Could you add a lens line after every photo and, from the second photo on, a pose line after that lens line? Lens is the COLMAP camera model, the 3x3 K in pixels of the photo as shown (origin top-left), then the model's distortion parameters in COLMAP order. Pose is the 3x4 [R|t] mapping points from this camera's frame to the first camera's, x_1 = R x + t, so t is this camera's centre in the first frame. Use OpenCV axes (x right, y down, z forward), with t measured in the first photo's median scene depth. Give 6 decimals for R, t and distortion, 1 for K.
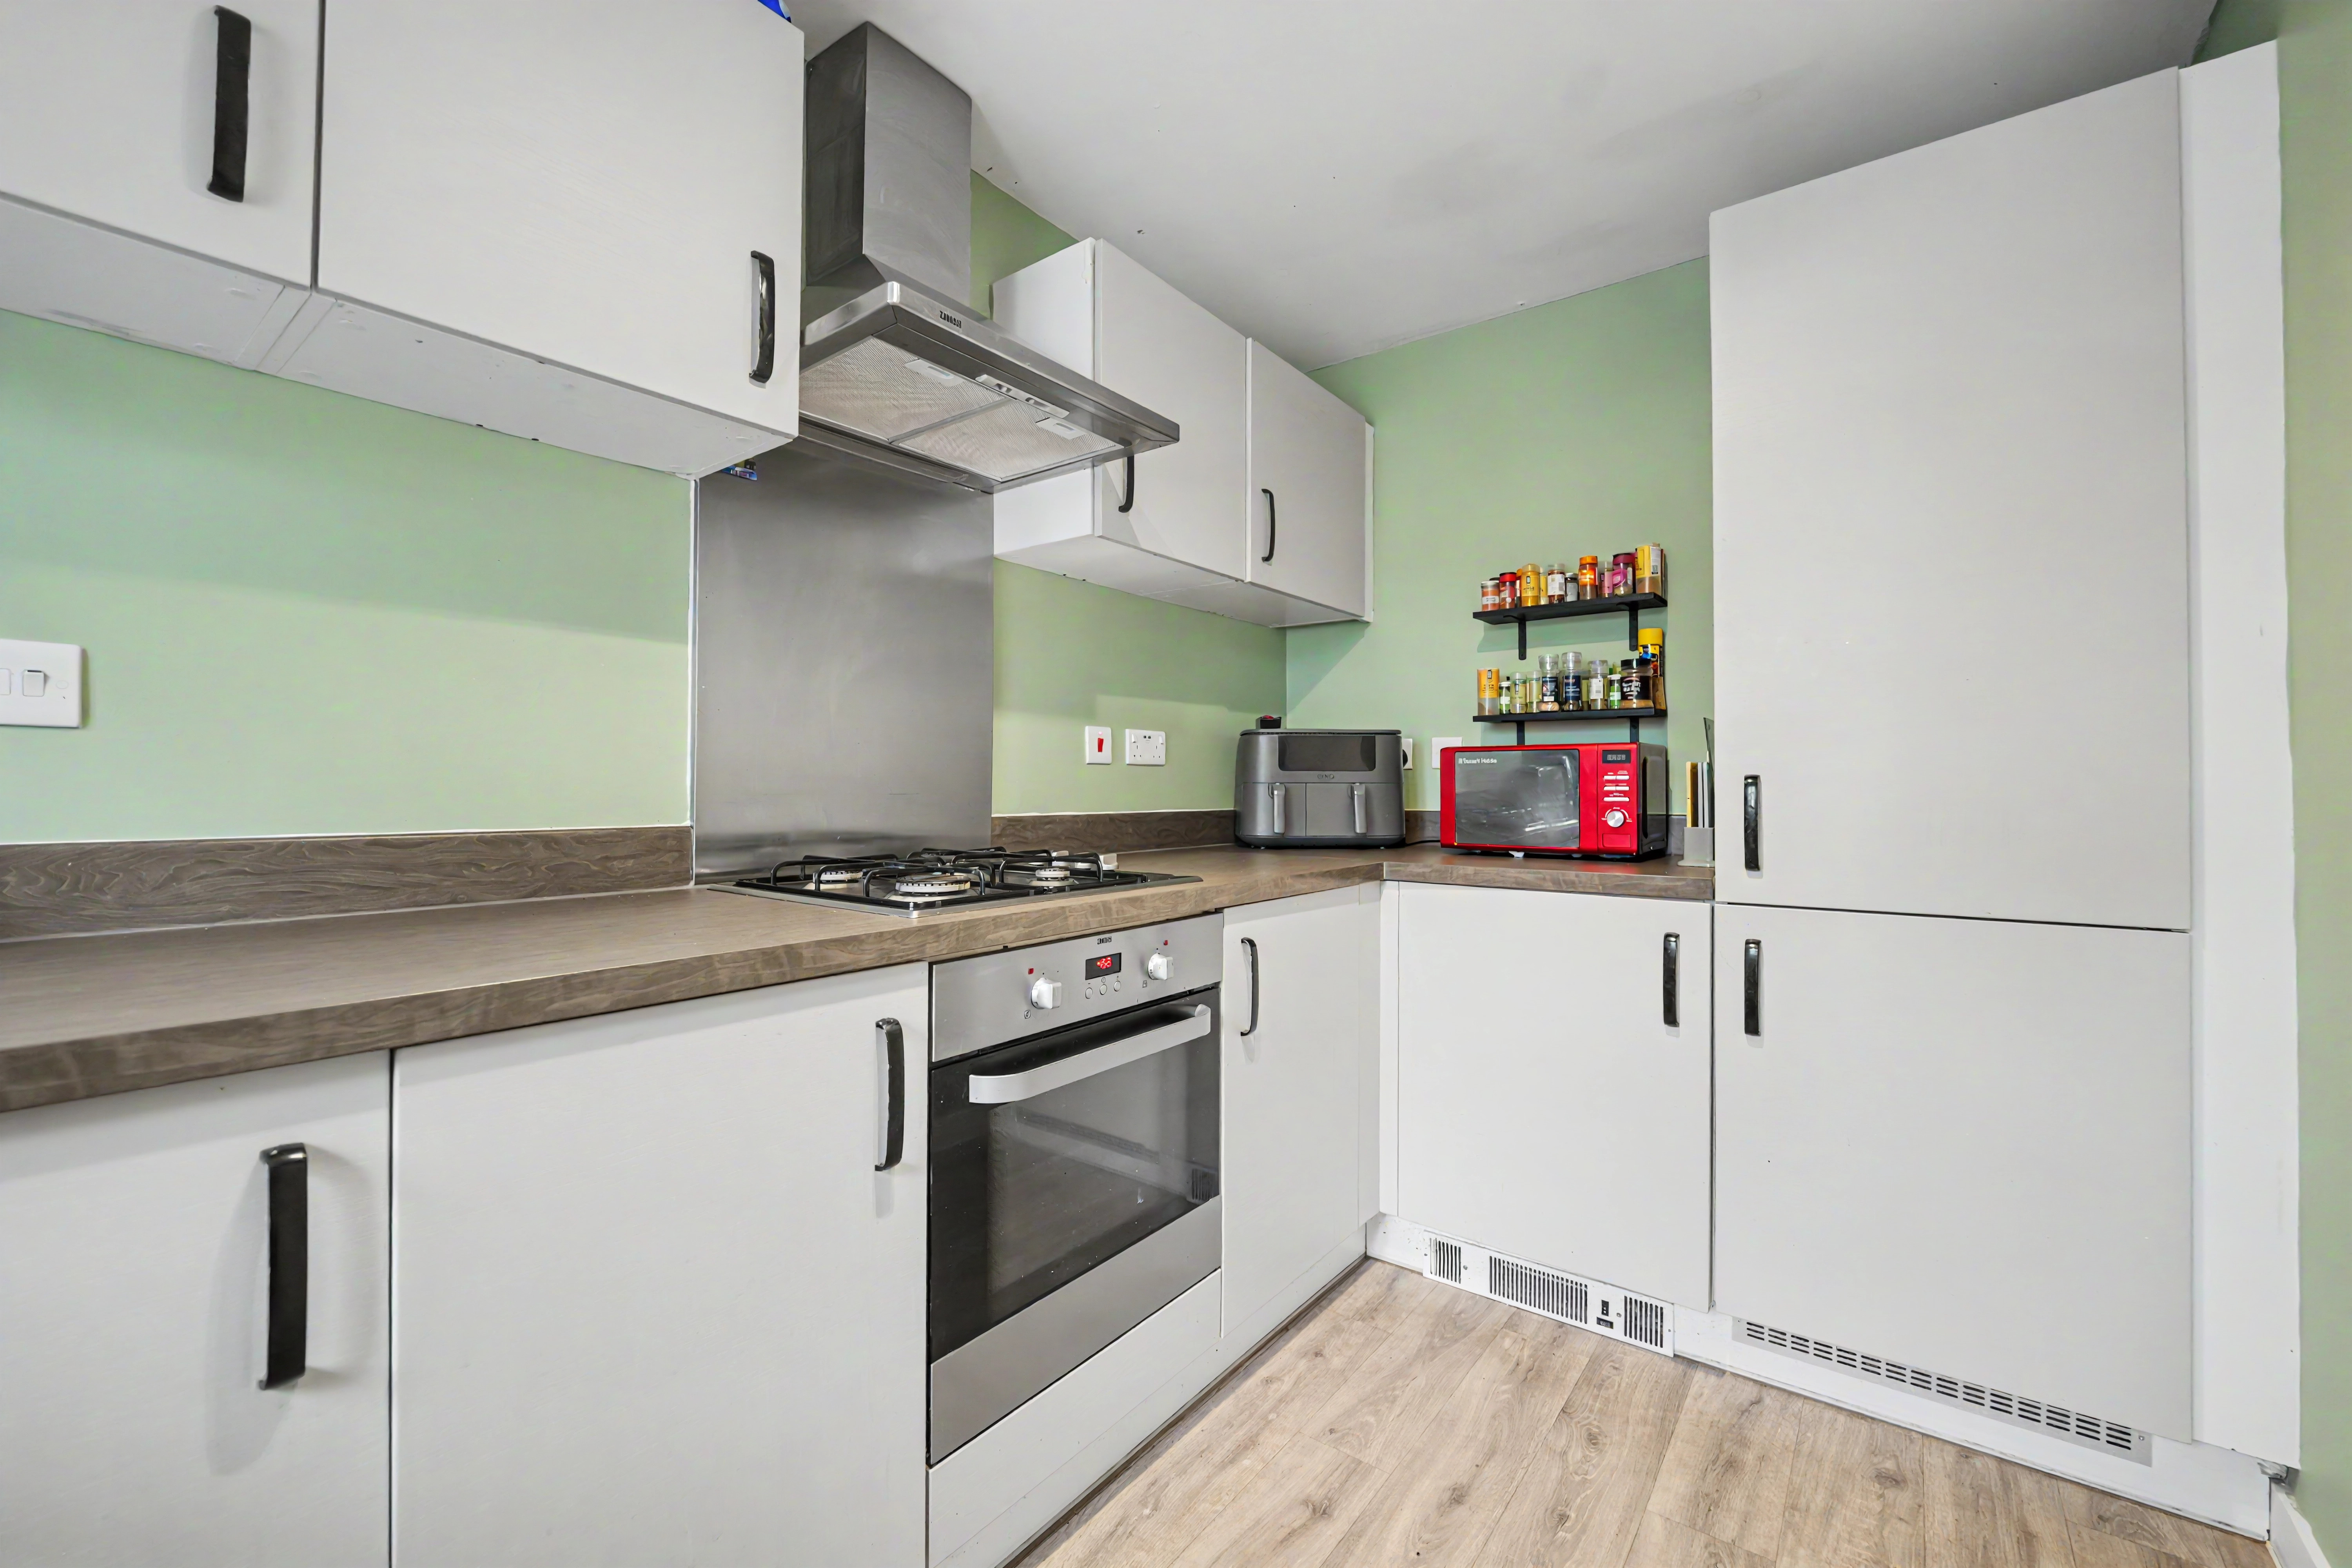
lens RADIAL K [[956.4, 0, 1175.0], [0, 956.4, 783.1], [0, 0, 1]] dist [-0.013138, 0.000933]
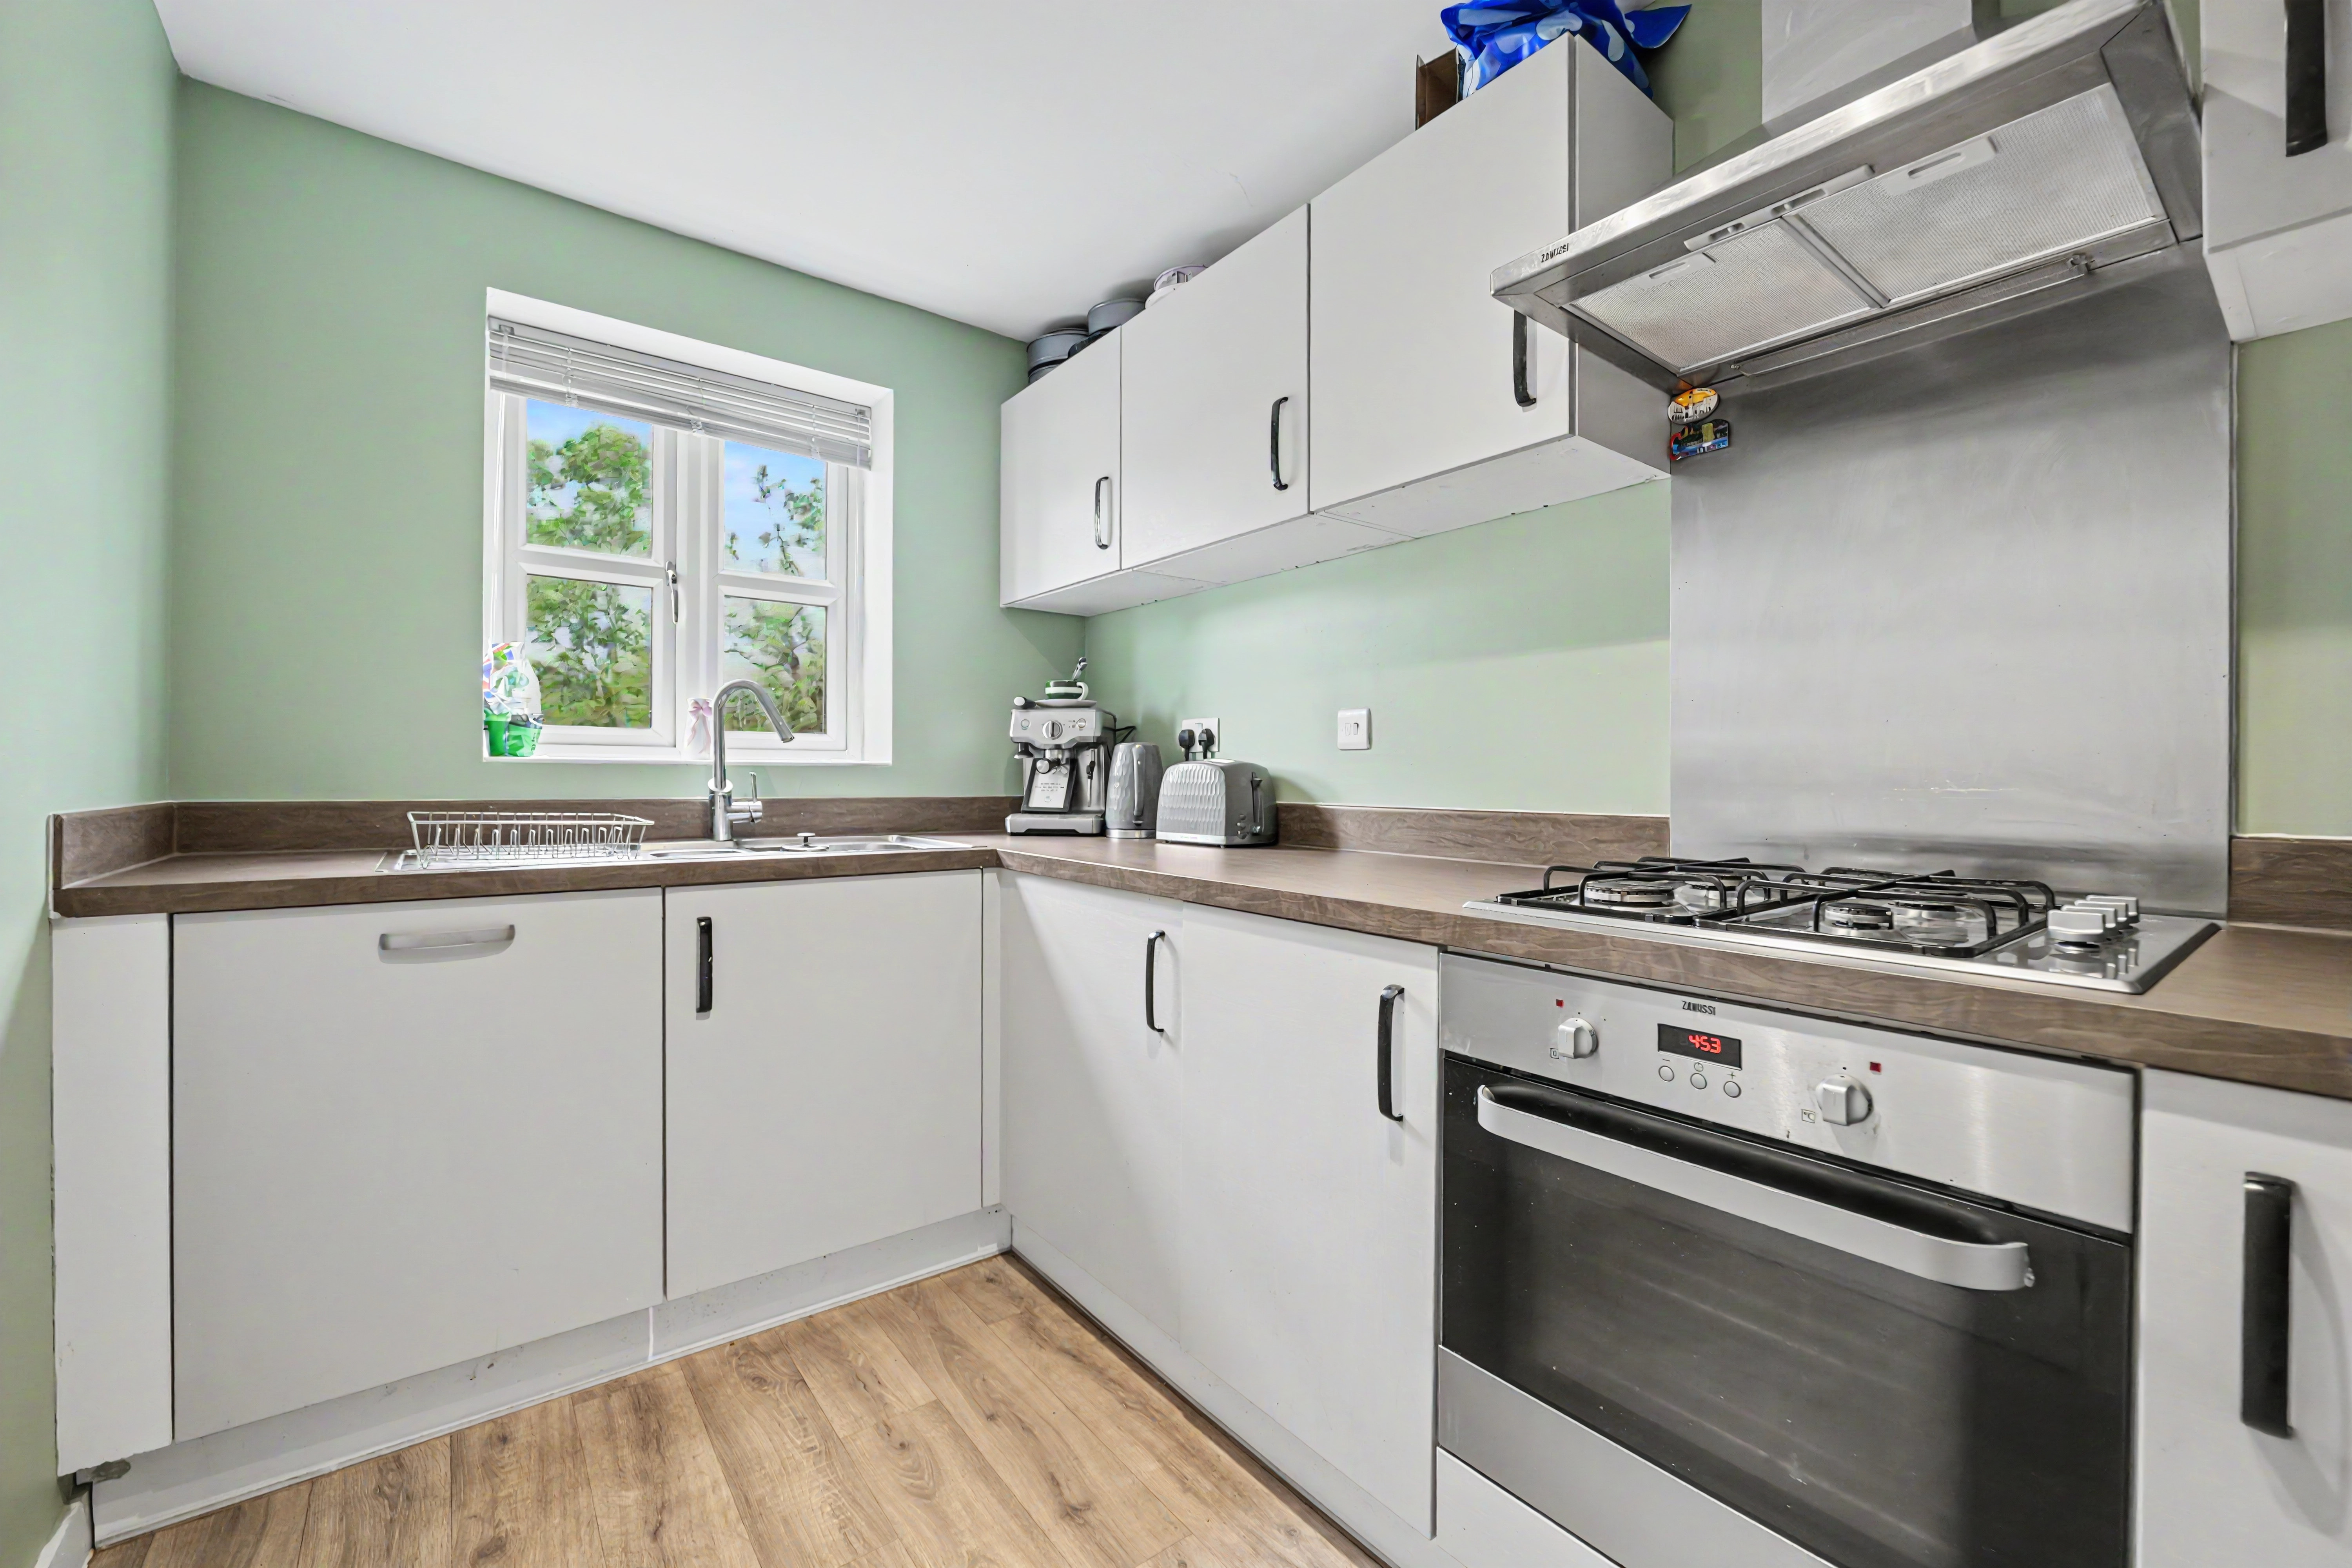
lens RADIAL K [[956.4, 0, 1222.8], [0, 956.4, 777.5], [0, 0, 1]] dist [-0.013138, 0.000933]
pose [[-0.232275, -0.002662, -0.972647, 0.856951], [0.003595, 0.999987, -0.003596, 0.008665], [0.972644, -0.004332, -0.232262, 1.104928]]
